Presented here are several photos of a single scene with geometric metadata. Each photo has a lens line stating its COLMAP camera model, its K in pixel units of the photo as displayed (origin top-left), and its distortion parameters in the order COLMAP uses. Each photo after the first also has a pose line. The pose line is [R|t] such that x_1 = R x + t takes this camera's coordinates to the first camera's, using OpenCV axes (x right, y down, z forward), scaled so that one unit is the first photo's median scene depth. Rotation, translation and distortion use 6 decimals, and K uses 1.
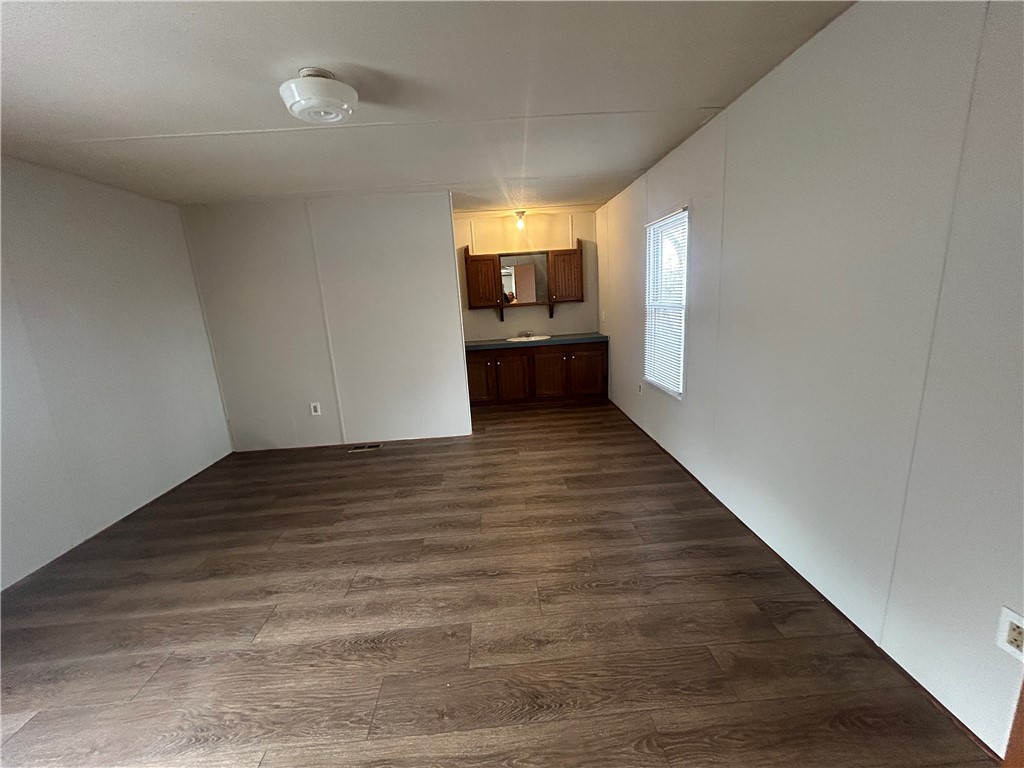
lens RADIAL K [[411.9, 0, 510.9], [0, 411.9, 382.6], [0, 0, 1]] dist [0.000114, 0.001351]
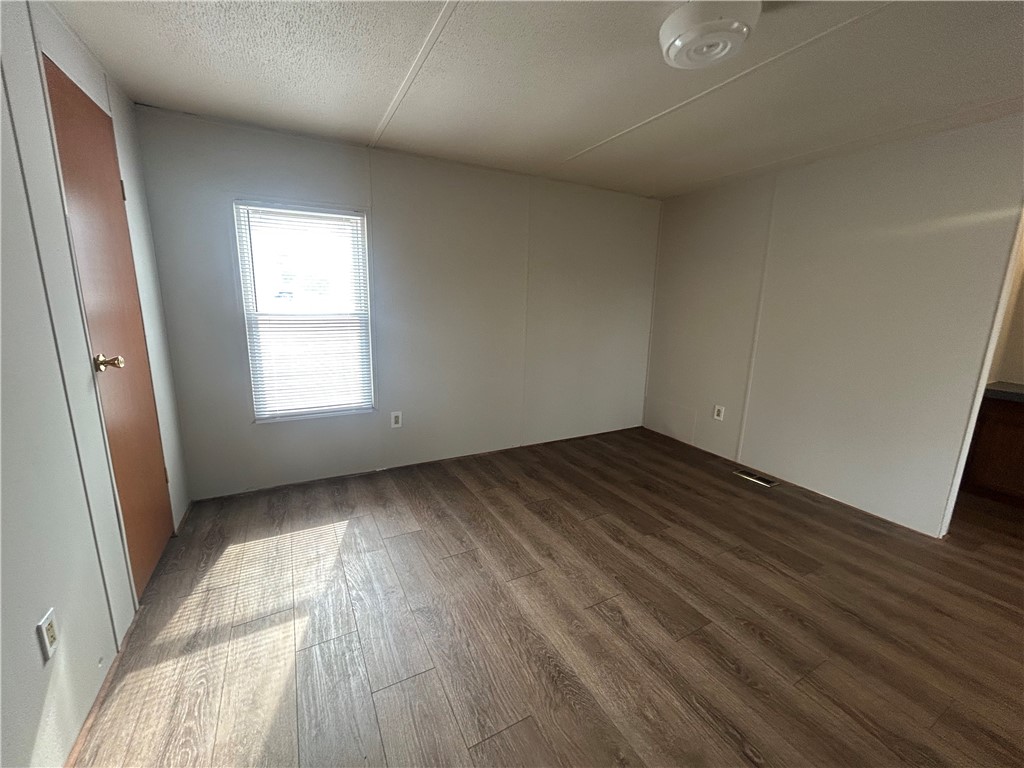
lens RADIAL K [[411.9, 0, 513.0], [0, 411.9, 384.1], [0, 0, 1]] dist [0.000114, 0.001351]
pose [[0.431747, 0.256996, -0.864609, 0.105381], [-0.239641, 0.956785, 0.164728, -0.040889], [0.869579, 0.136075, 0.474675, 0.186989]]
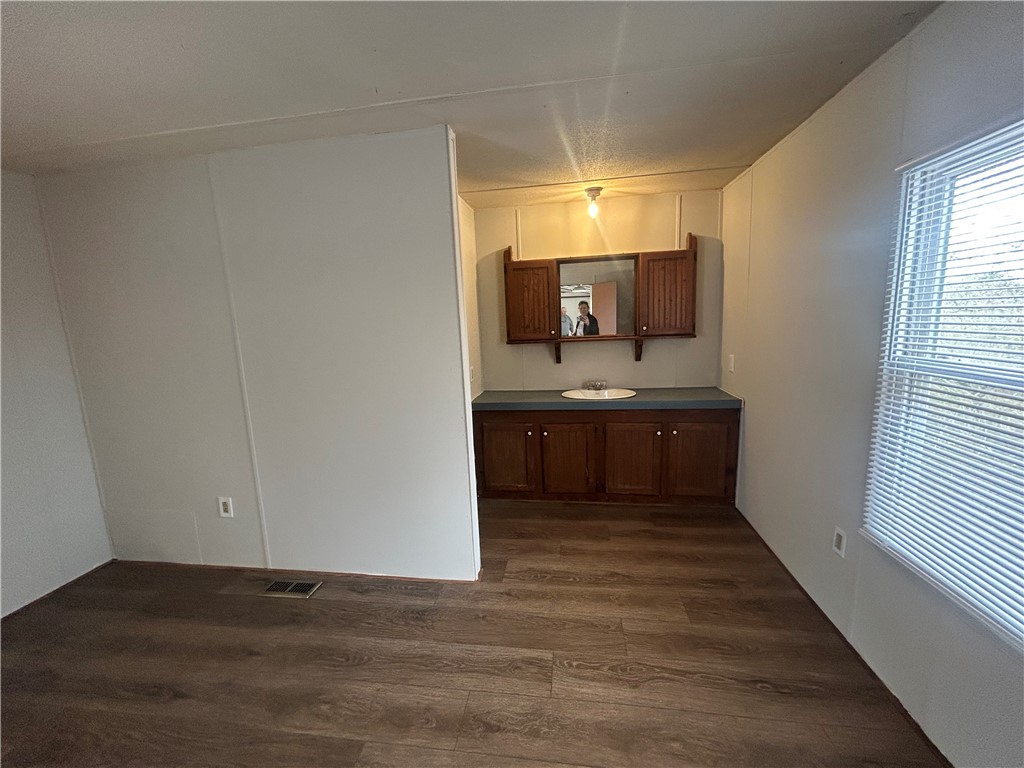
lens RADIAL K [[411.9, 0, 512.9], [0, 411.9, 384.6], [0, 0, 1]] dist [0.000114, 0.001351]
pose [[0.981857, 0.050745, -0.182709, 0.041287], [-0.058614, 0.997560, -0.037926, -0.127772], [0.180339, 0.047947, 0.982435, 0.523862]]
